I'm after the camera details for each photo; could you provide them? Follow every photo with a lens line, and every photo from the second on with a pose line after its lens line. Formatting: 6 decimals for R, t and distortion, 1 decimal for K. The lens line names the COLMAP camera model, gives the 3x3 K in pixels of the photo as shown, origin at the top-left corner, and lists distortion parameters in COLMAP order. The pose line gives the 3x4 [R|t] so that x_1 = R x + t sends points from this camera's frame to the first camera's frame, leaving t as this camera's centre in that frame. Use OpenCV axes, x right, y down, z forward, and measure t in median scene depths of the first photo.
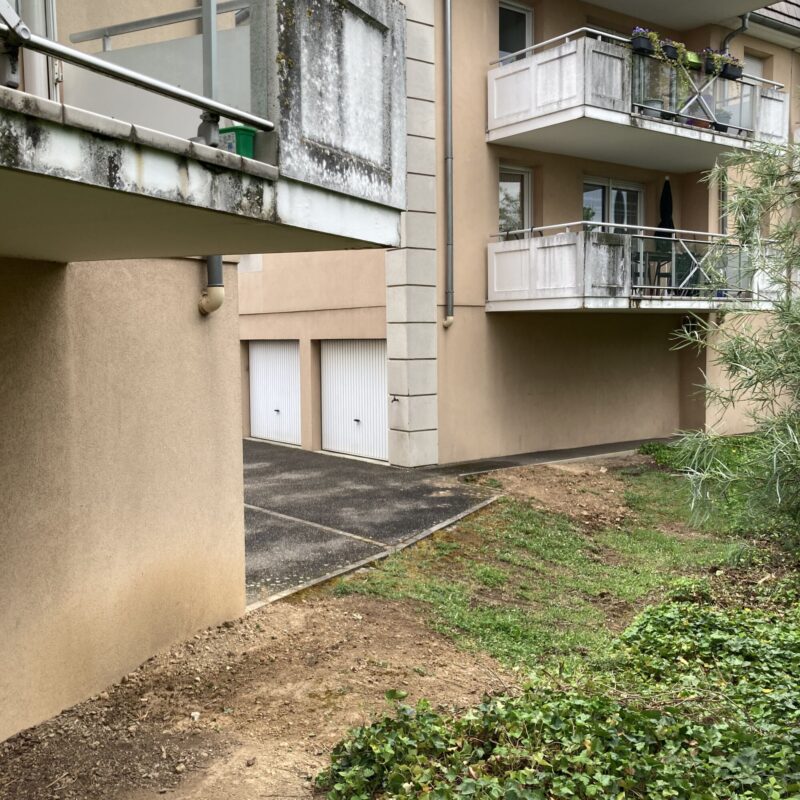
lens RADIAL K [[899.0, 0, 404.9], [0, 899.0, 404.9], [0, 0, 1]] dist [0.043398, 0.000000]
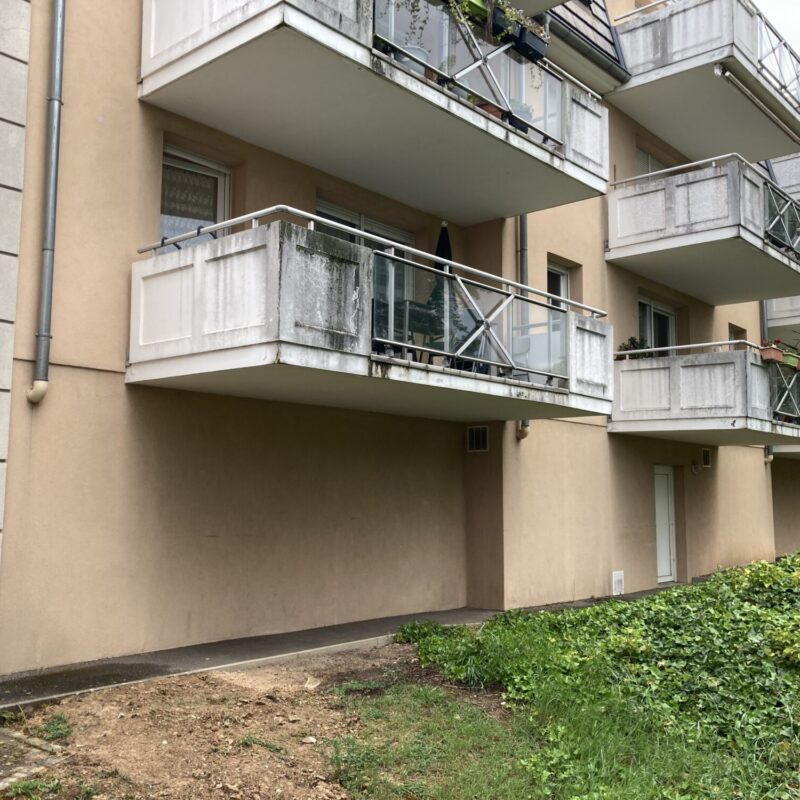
lens RADIAL K [[899.0, 0, 393.0], [0, 899.0, 399.7], [0, 0, 1]] dist [0.043398, 0.000000]
pose [[0.980635, 0.043053, 0.191052, 0.154678], [-0.007282, 0.982878, -0.184111, 0.008702], [-0.195708, 0.179155, 0.964159, 0.455502]]
